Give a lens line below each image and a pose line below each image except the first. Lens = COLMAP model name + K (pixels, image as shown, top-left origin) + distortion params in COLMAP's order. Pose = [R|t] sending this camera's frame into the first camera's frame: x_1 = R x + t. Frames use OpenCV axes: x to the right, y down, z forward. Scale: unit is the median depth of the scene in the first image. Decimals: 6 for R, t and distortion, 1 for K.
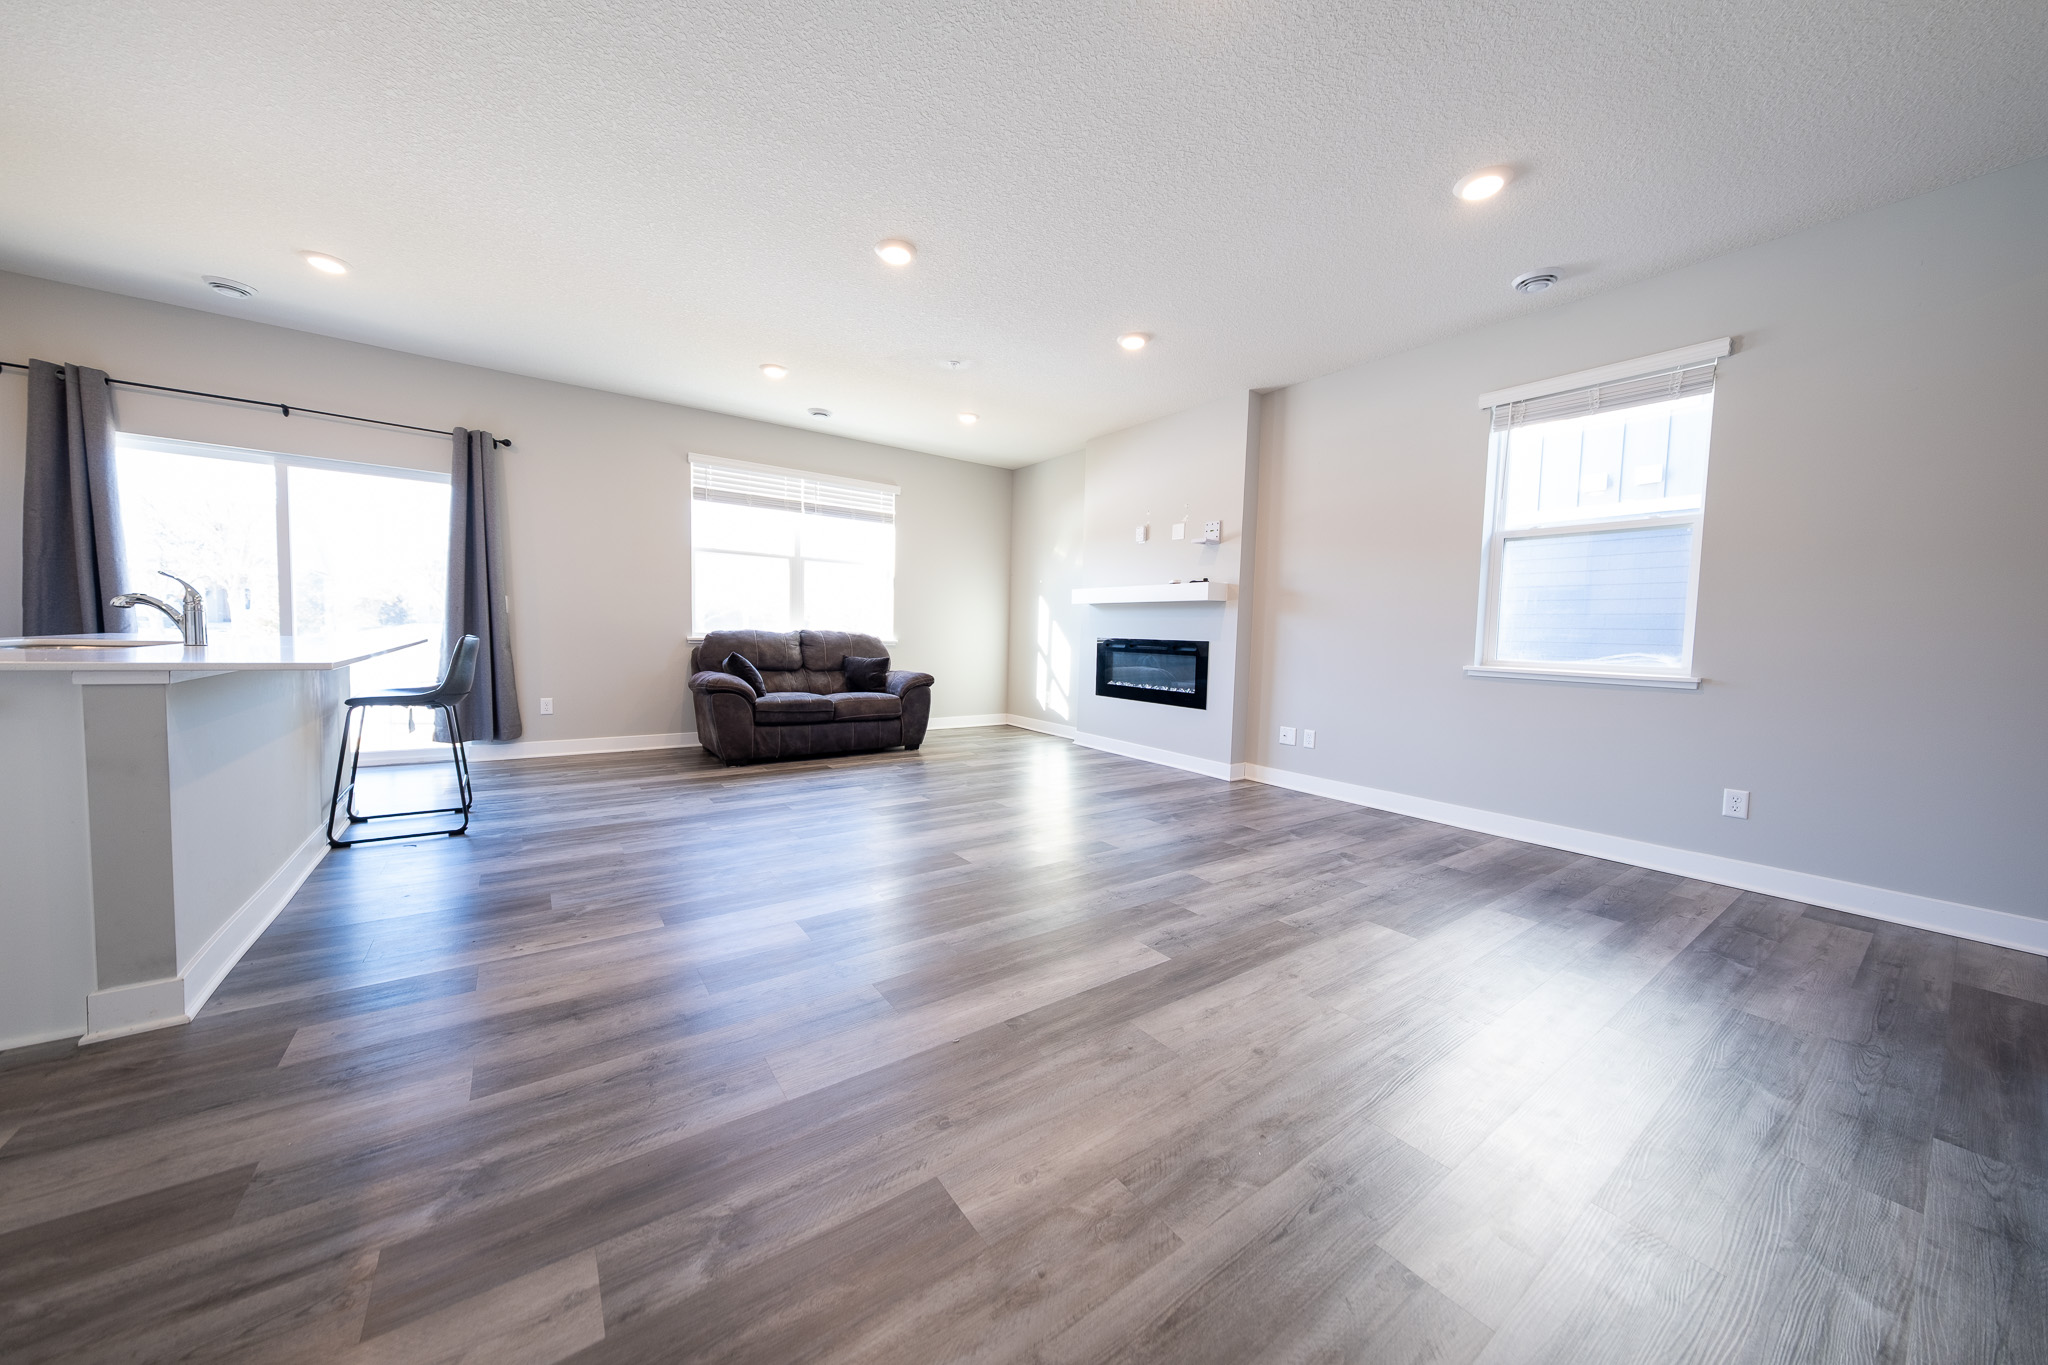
lens RADIAL K [[686.9, 0, 1018.3], [0, 686.9, 674.4], [0, 0, 1]] dist [0.000750, -0.000105]
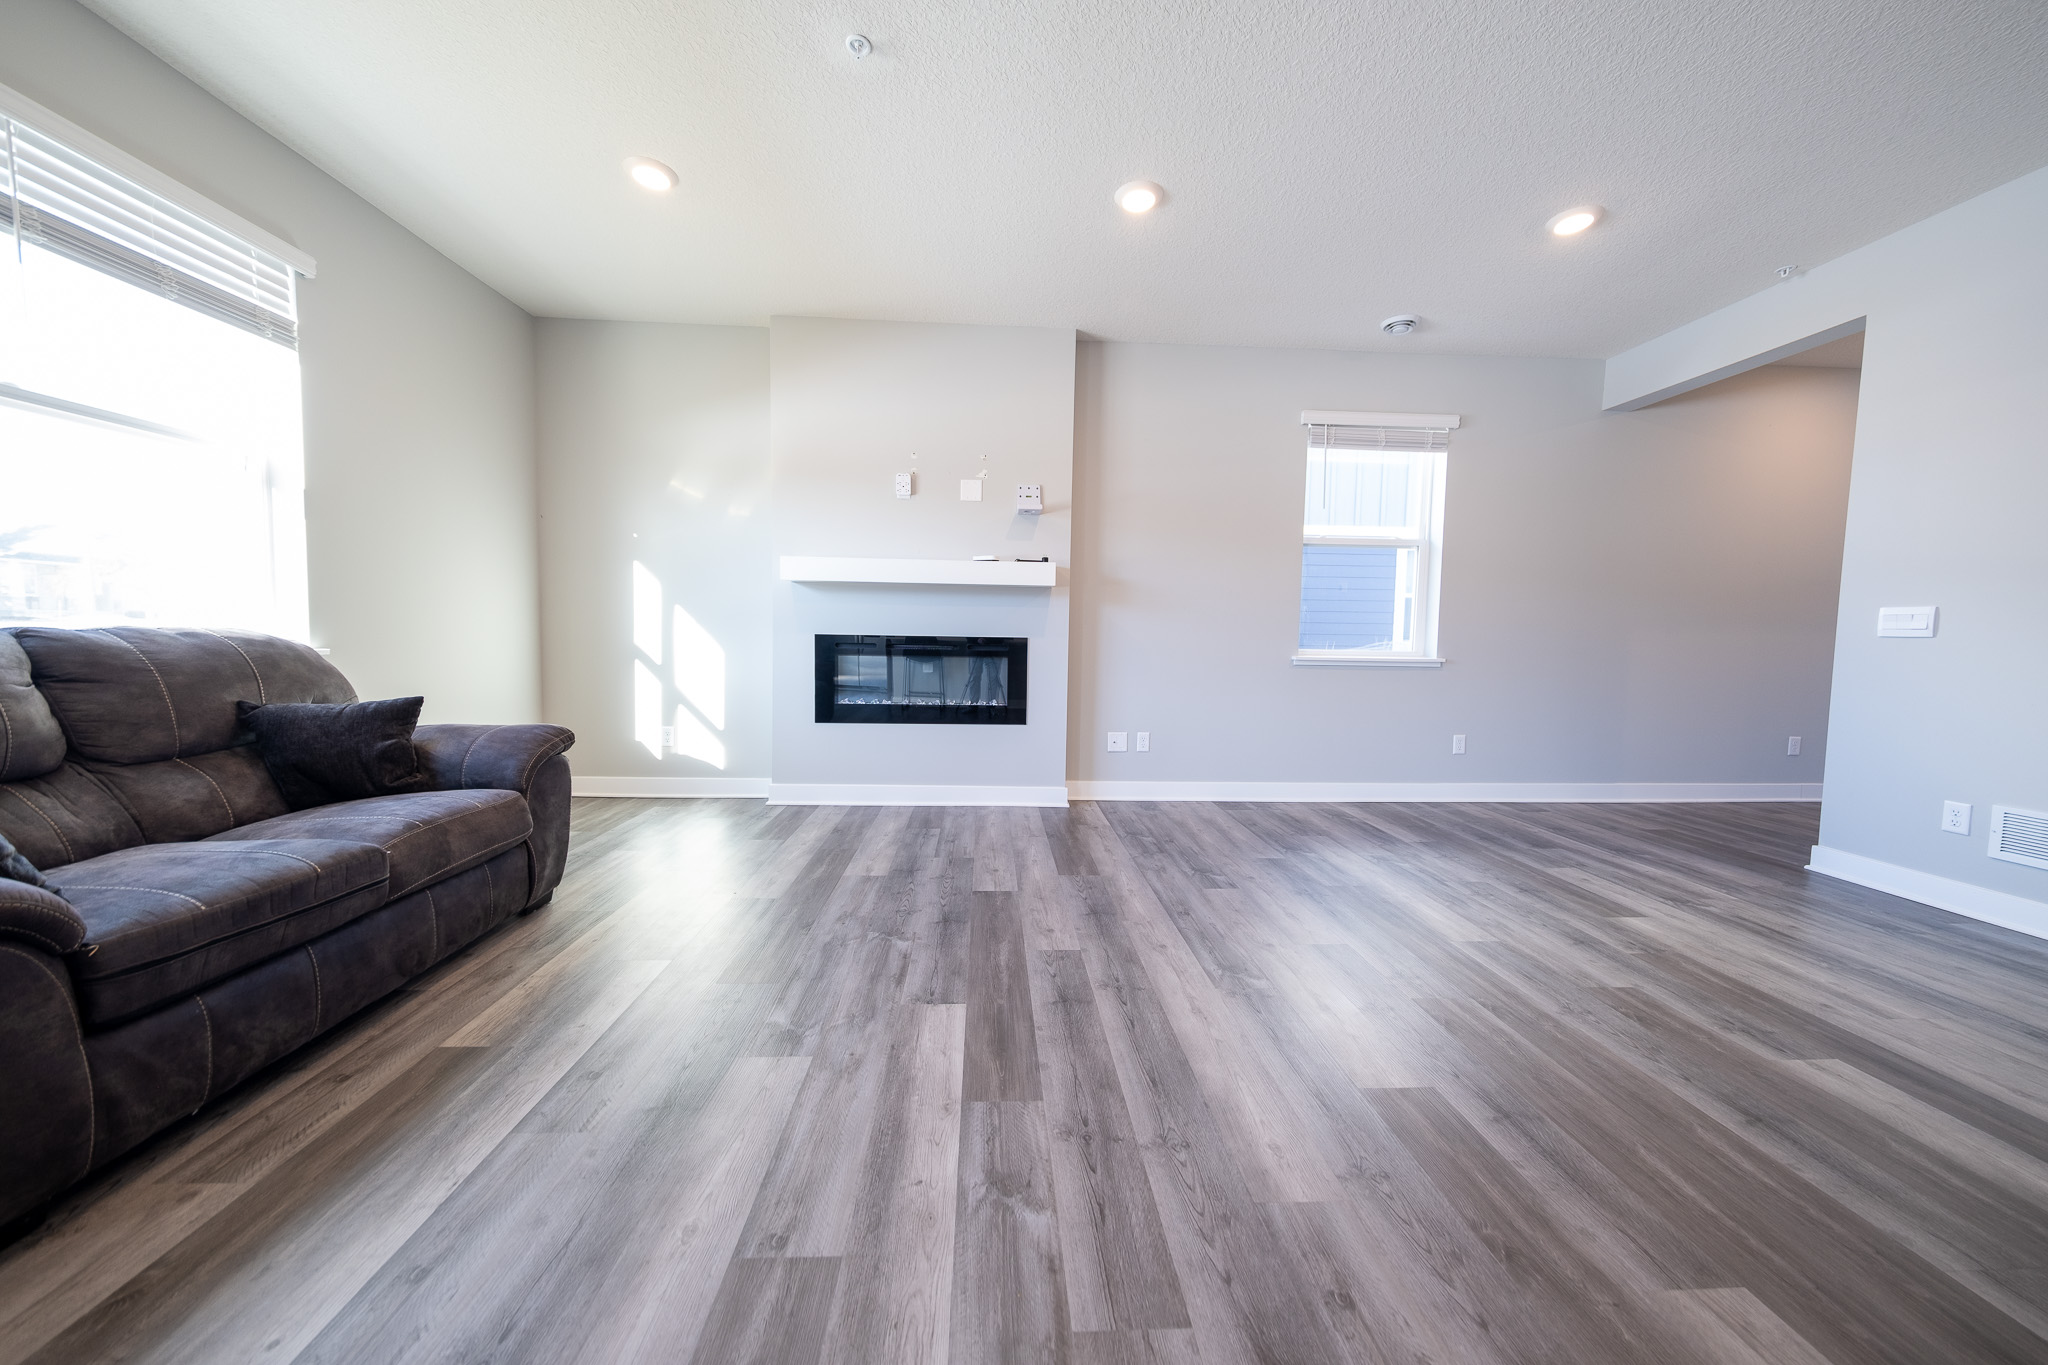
lens RADIAL K [[687.7, 0, 1018.3], [0, 687.7, 672.1], [0, 0, 1]] dist [0.018628, -0.008206]
pose [[0.536752, -0.067134, 0.841065, -0.401513], [0.049521, 0.997618, 0.048026, -0.047902], [-0.842286, 0.015872, 0.538797, 0.595859]]
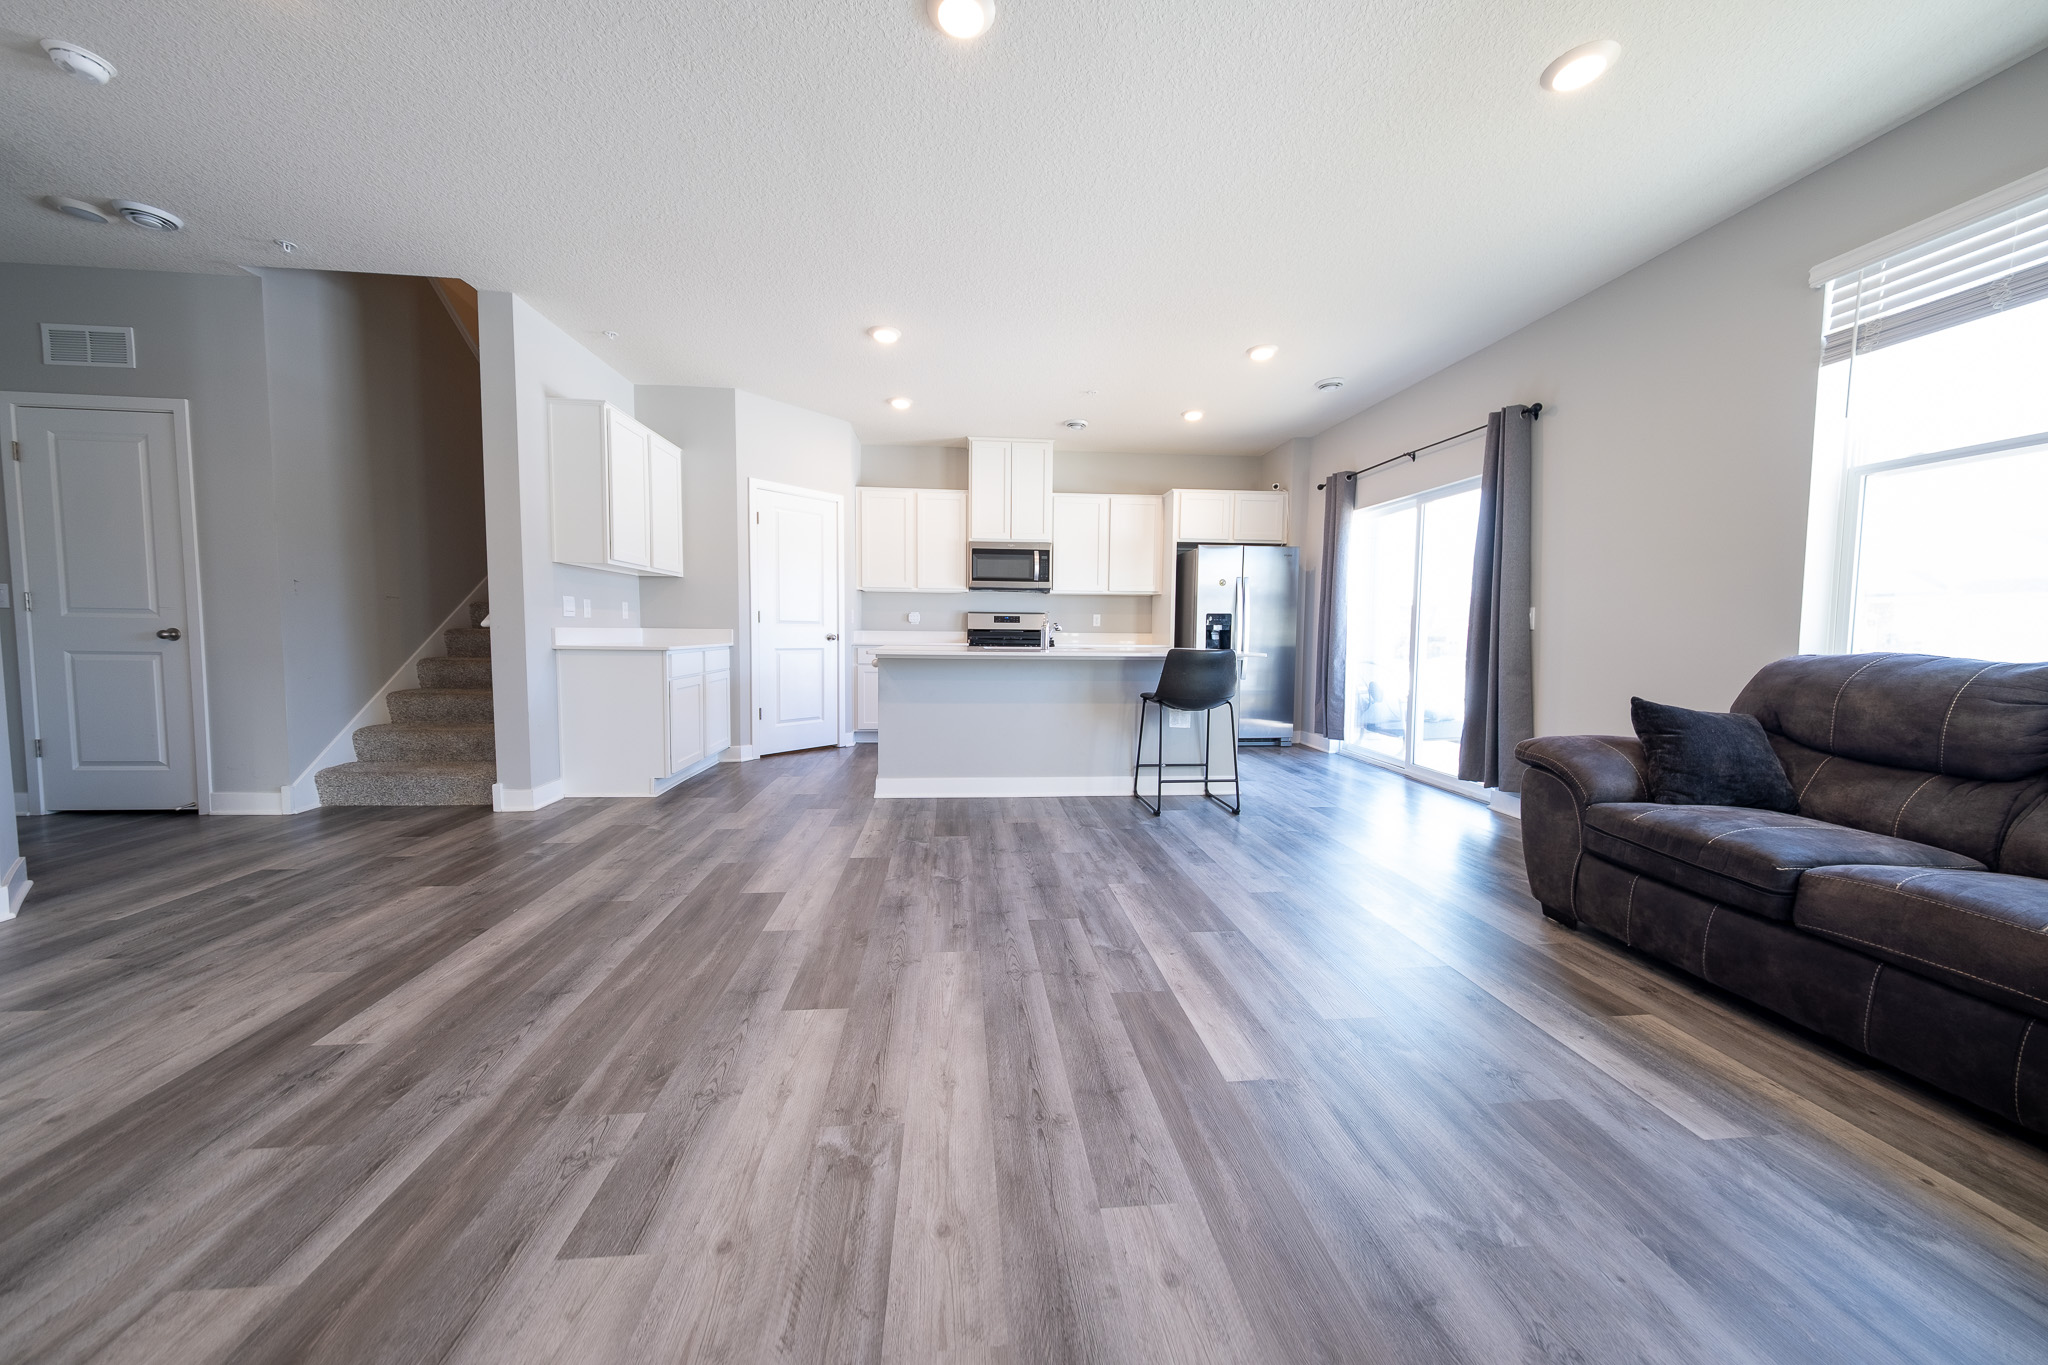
lens RADIAL K [[686.9, 0, 1018.3], [0, 686.9, 674.4], [0, 0, 1]] dist [0.000750, -0.000105]
pose [[-0.497376, 0.024089, -0.867201, 0.212762], [-0.080002, 0.994081, 0.073499, -0.049028], [0.863838, 0.105934, -0.492505, 0.883898]]
